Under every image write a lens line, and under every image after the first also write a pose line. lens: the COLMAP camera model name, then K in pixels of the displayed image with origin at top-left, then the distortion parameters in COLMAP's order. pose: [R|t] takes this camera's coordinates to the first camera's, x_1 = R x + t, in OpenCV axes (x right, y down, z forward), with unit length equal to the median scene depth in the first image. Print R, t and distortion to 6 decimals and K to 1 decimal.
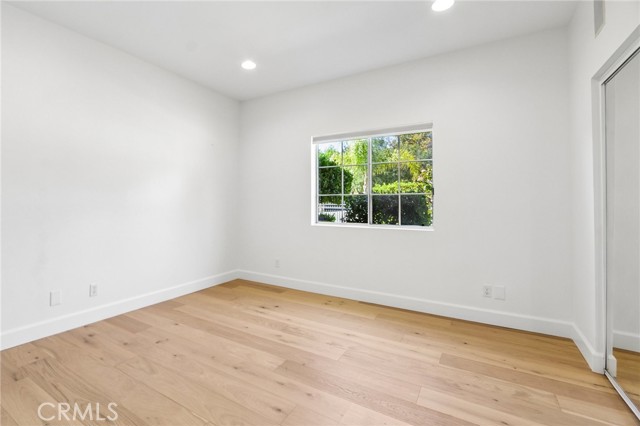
lens RADIAL K [[300.7, 0, 281.0], [0, 300.7, 203.6], [0, 0, 1]] dist [-0.013415, 0.000689]
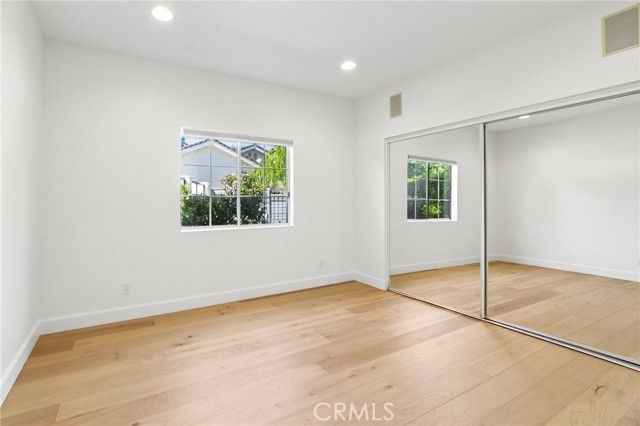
lens RADIAL K [[300.7, 0, 281.0], [0, 300.7, 203.6], [0, 0, 1]] dist [-0.013415, 0.000689]
pose [[0.454336, -0.007201, 0.890801, -0.784842], [0.009175, 0.999952, 0.003404, -0.012705], [-0.890783, 0.006627, 0.454380, 0.546796]]
